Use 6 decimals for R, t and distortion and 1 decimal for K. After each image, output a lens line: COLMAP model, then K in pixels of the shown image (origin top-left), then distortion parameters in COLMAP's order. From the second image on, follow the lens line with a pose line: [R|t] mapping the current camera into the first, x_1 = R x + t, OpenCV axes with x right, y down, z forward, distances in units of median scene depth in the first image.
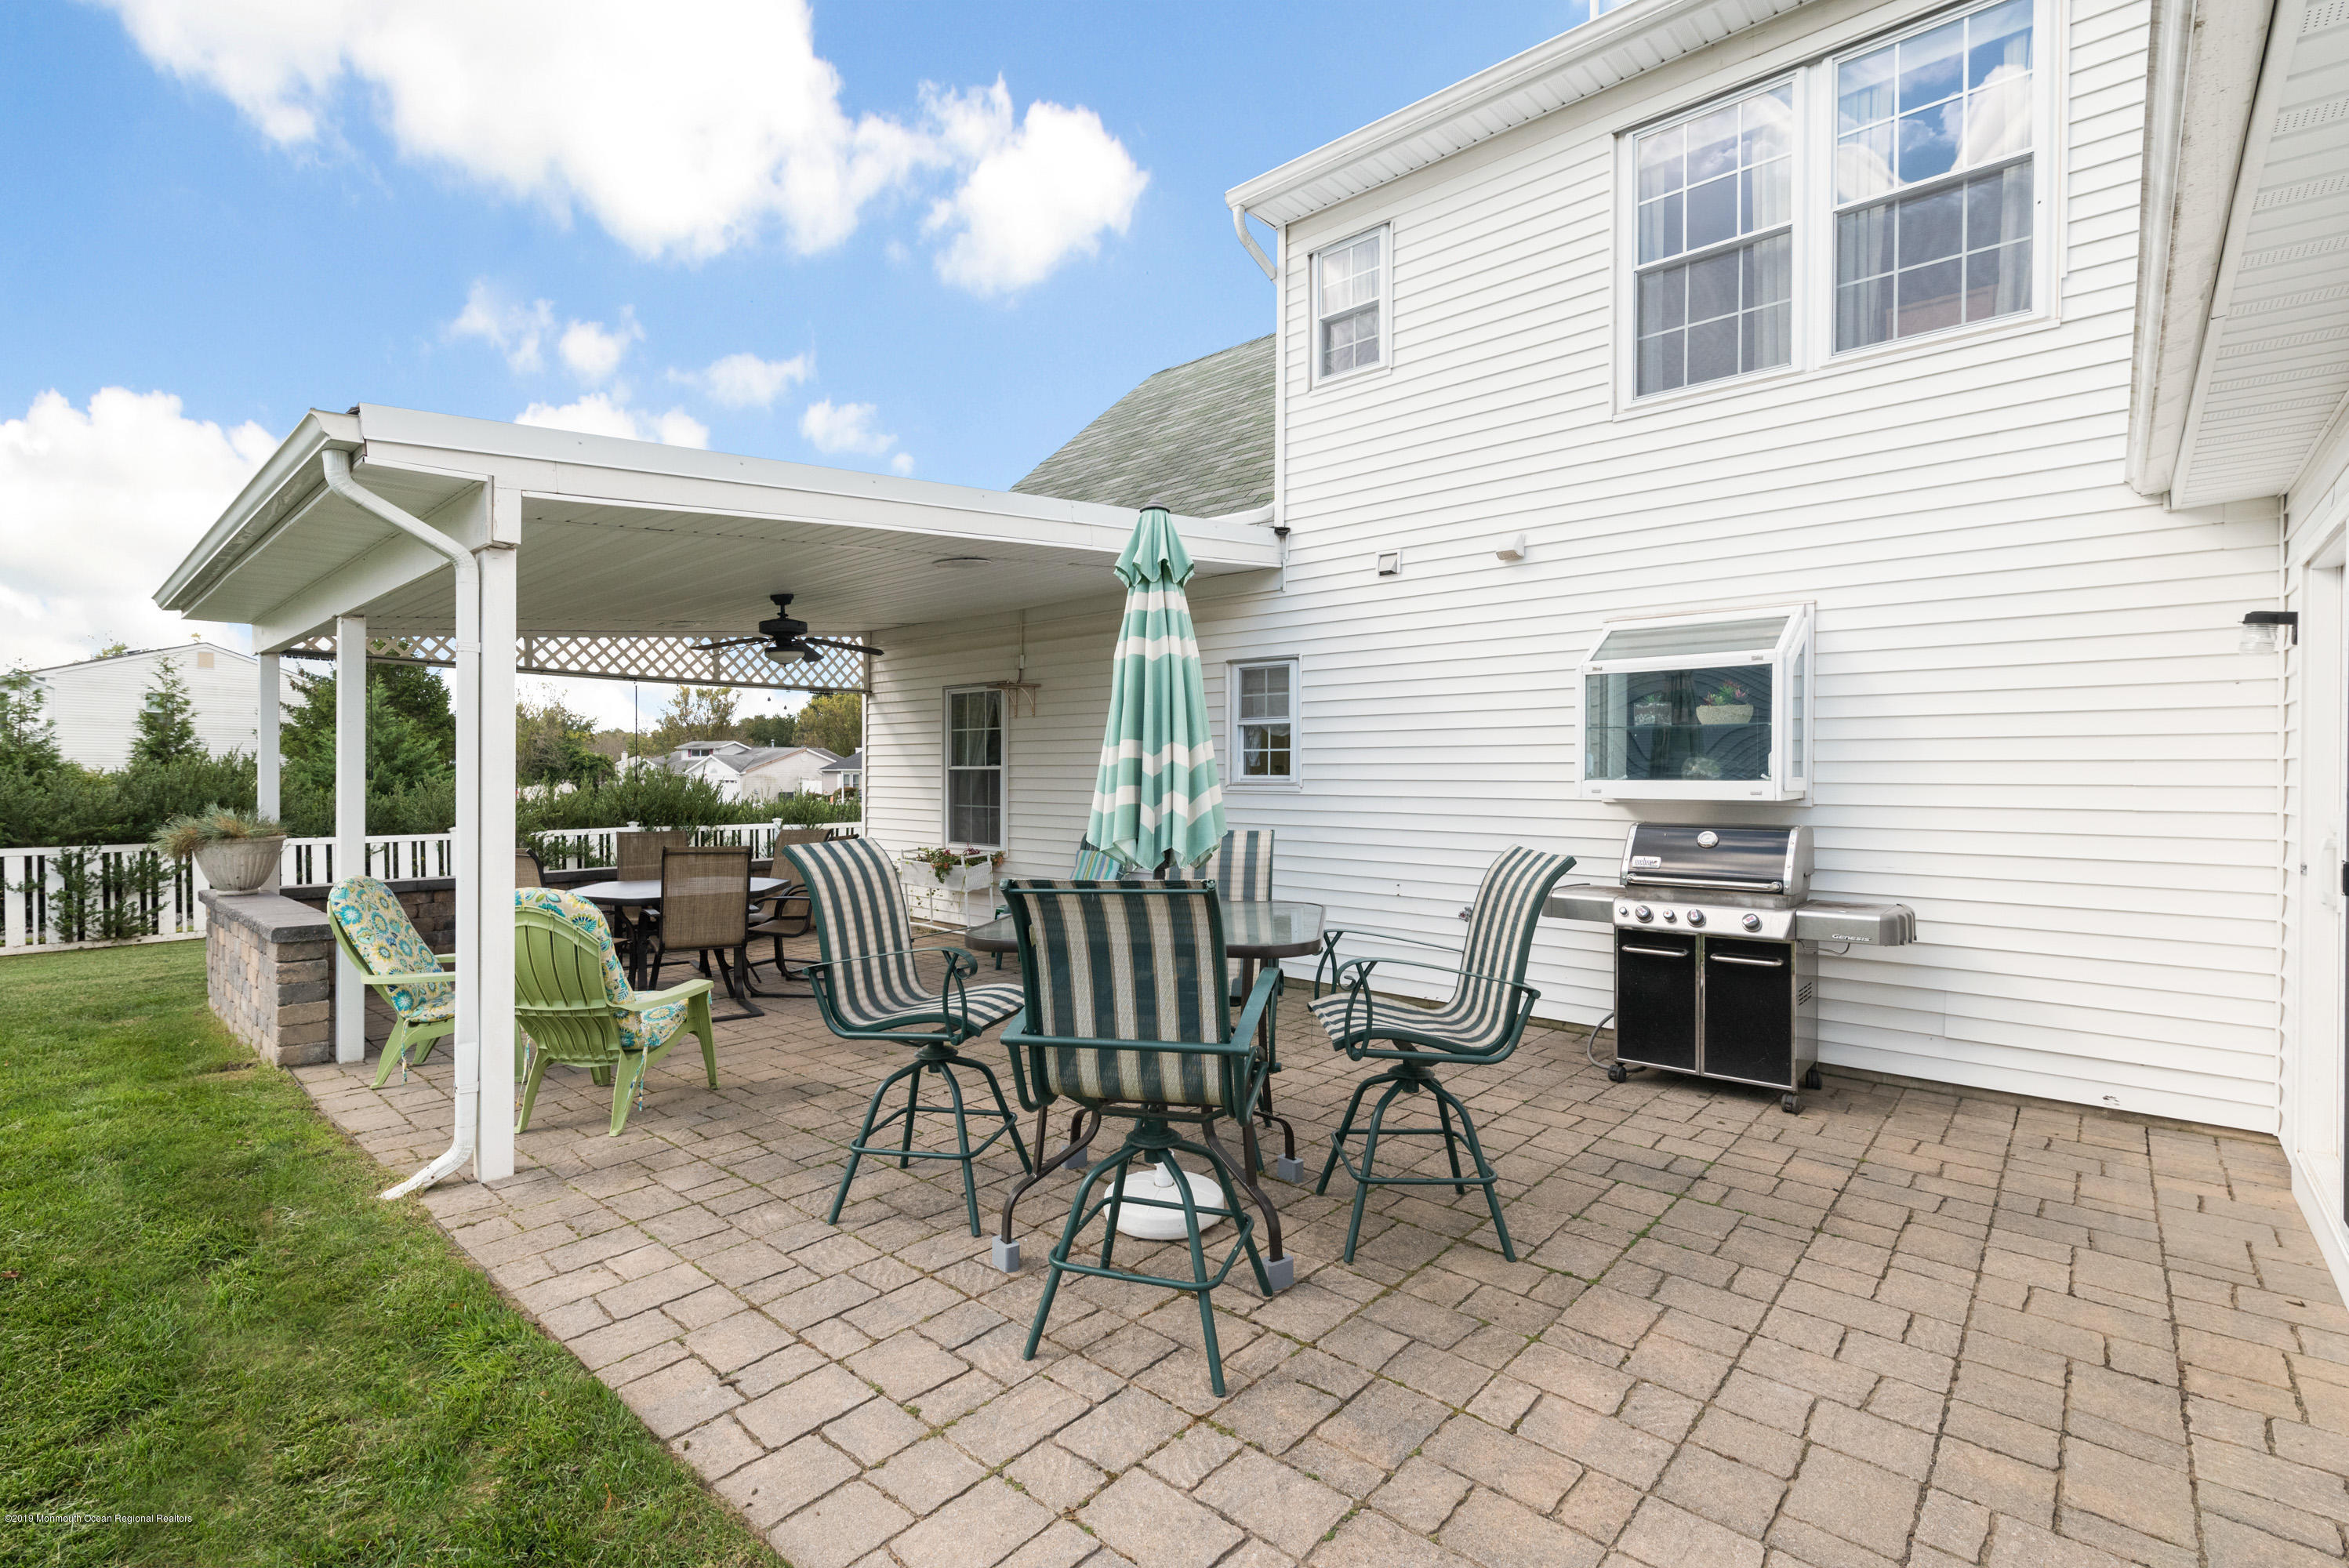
lens RADIAL K [[1029.3, 0, 1182.8], [0, 1029.3, 781.4], [0, 0, 1]] dist [0.000786, -0.000127]
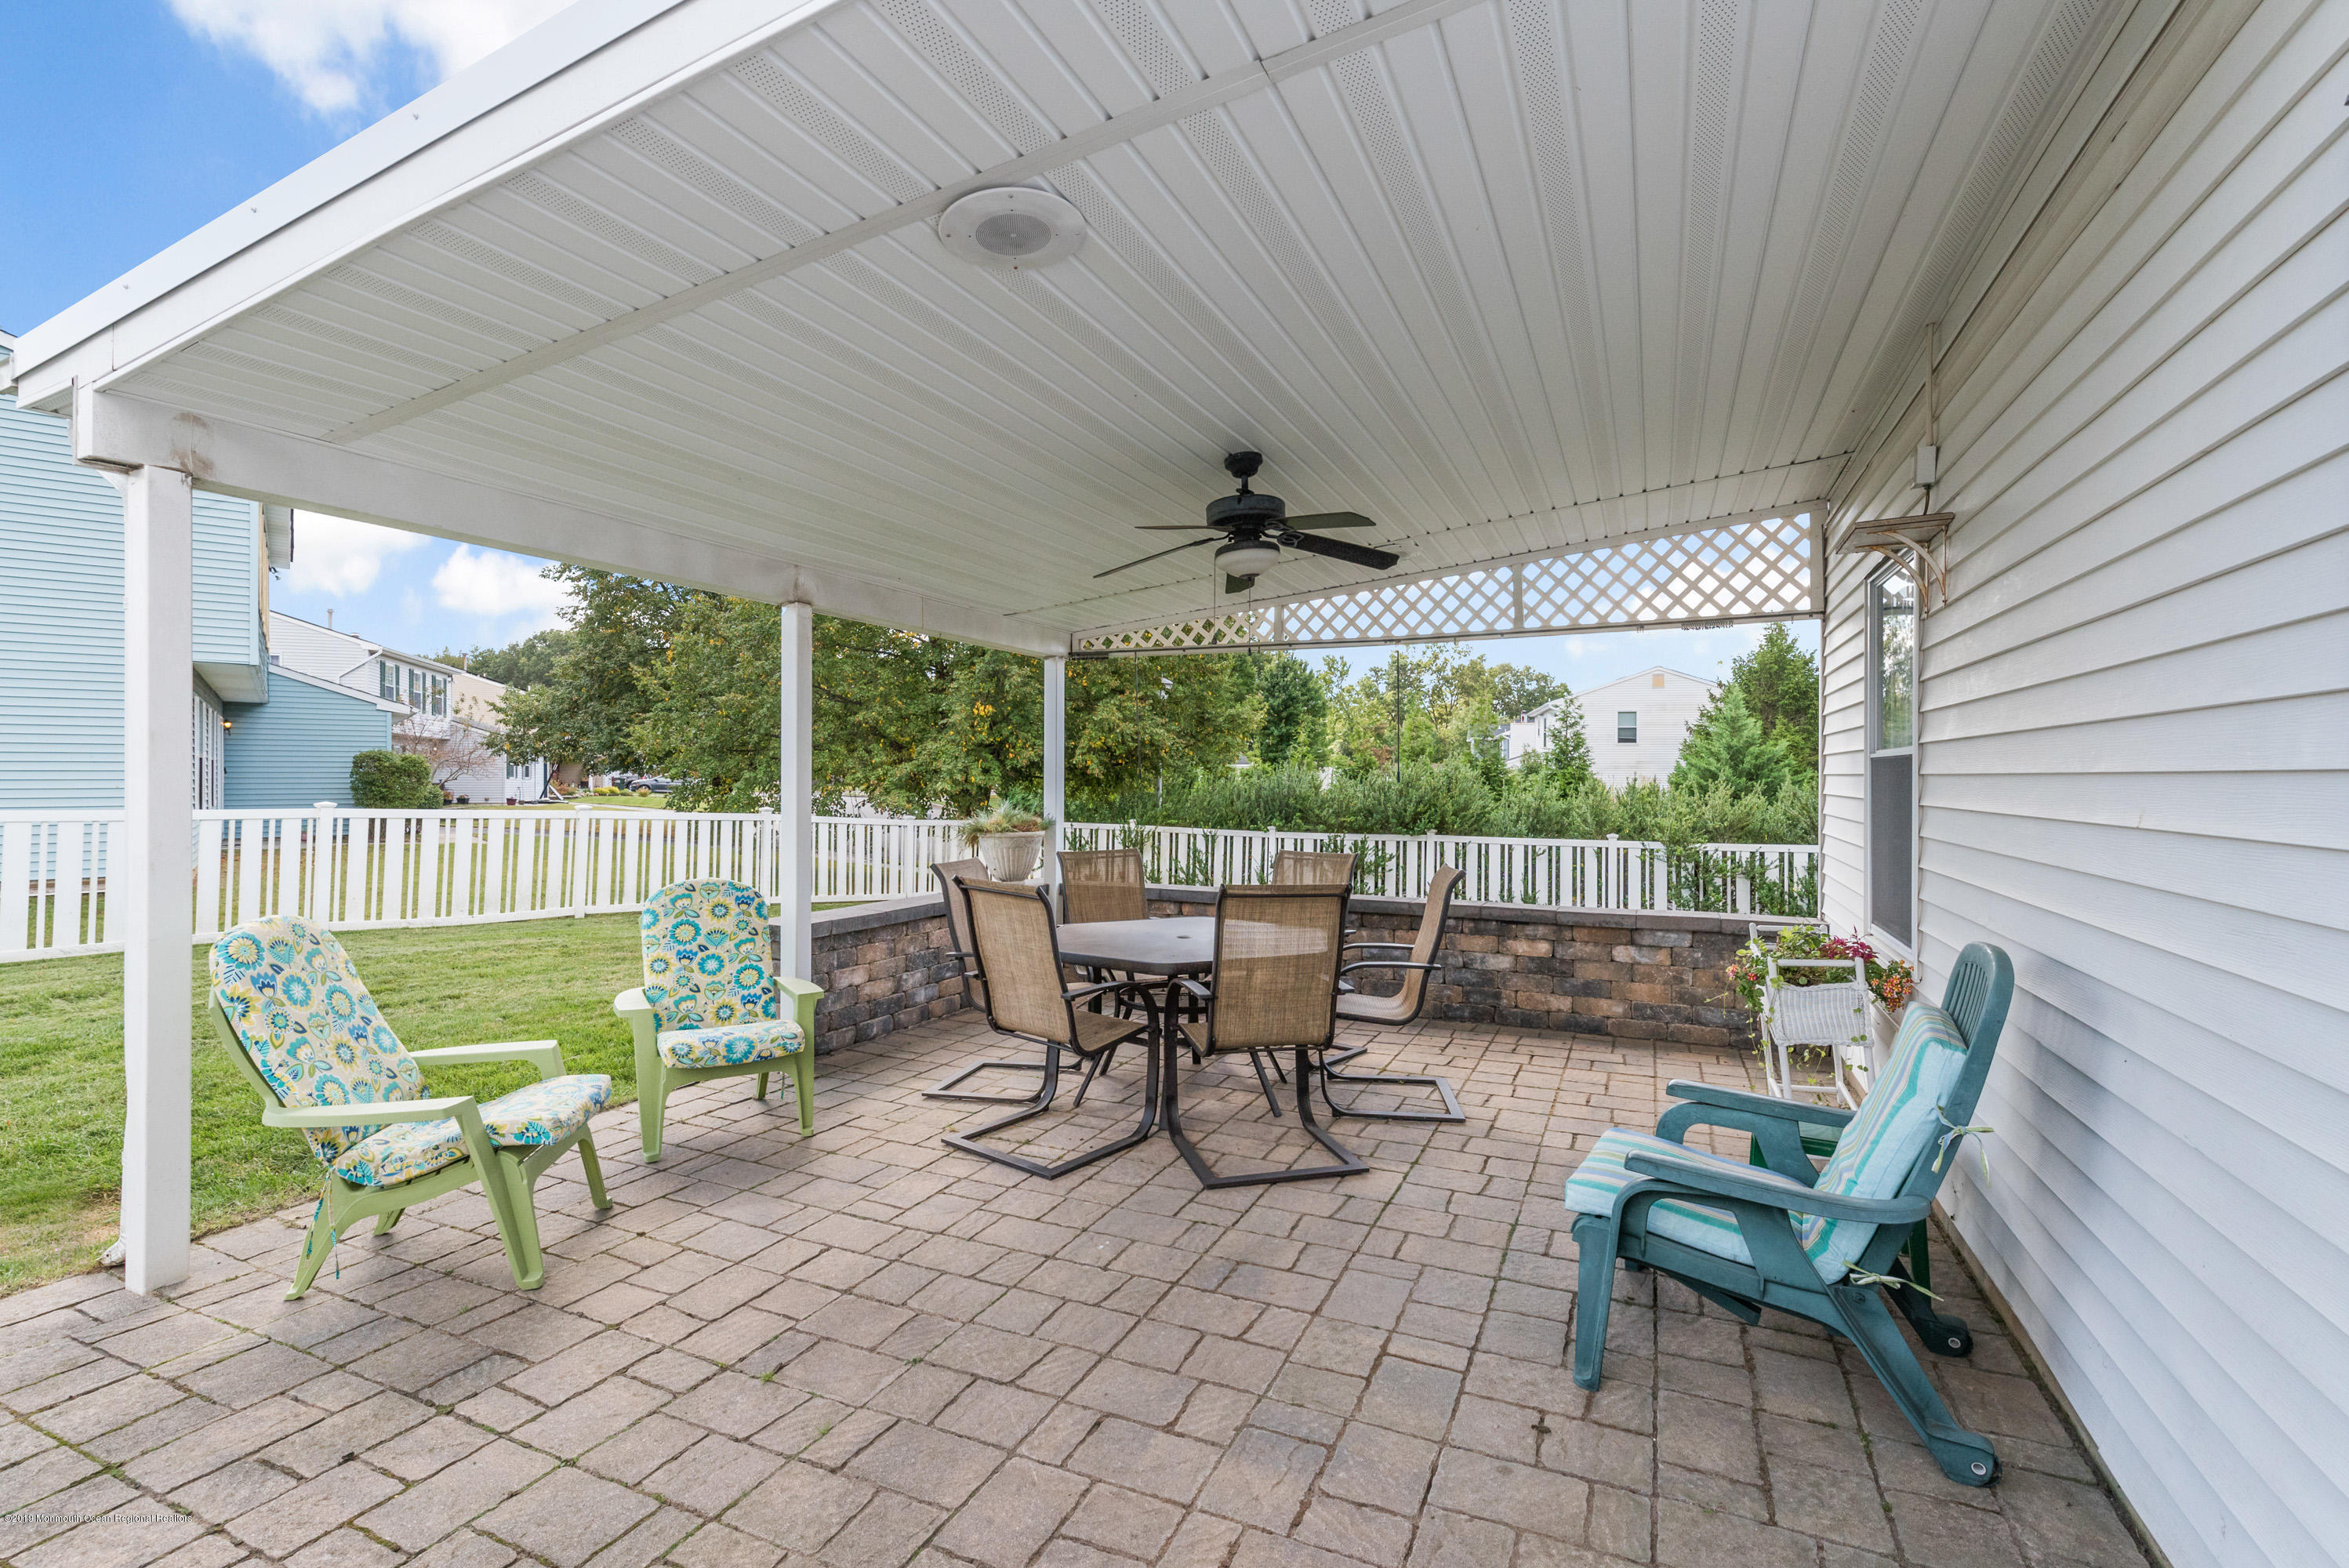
lens RADIAL K [[1029.3, 0, 1182.8], [0, 1029.3, 781.4], [0, 0, 1]] dist [0.000786, -0.000127]
pose [[0.285036, 0.003197, -0.958512, 0.116464], [-0.008747, 0.999961, 0.000734, 0.000570], [0.958477, 0.008174, 0.285053, 0.607892]]
